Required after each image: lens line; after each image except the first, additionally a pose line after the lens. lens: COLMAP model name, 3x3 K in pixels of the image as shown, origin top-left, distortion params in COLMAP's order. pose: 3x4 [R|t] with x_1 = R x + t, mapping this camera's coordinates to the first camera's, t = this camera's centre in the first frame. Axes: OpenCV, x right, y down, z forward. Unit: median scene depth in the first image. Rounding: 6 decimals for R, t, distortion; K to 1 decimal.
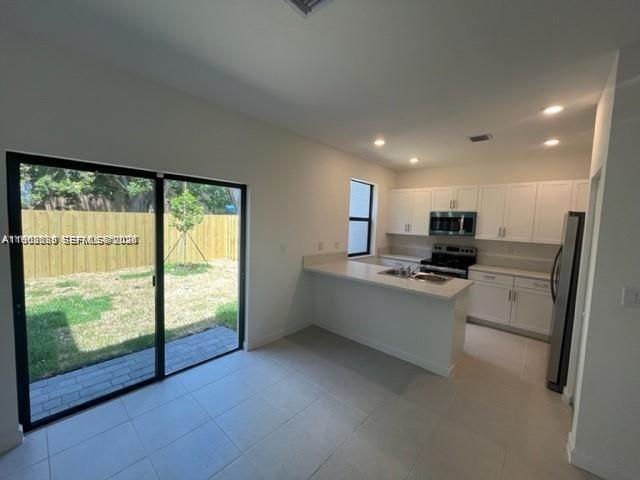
lens RADIAL K [[258.3, 0, 318.5], [0, 258.3, 239.4], [0, 0, 1]] dist [-0.003592, -0.000623]
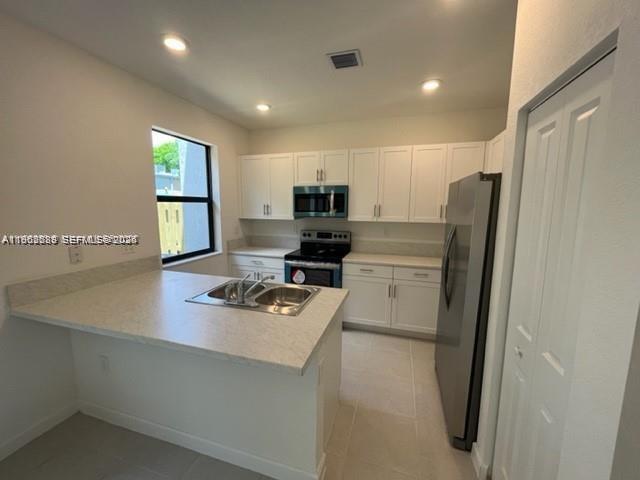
lens RADIAL K [[258.3, 0, 319.8], [0, 258.3, 238.5], [0, 0, 1]] dist [-0.003592, -0.000623]
pose [[0.908940, -0.084562, 0.408262, 0.207181], [0.059017, 0.995451, 0.074791, -0.012284], [-0.412729, -0.043886, 0.909796, 0.325504]]
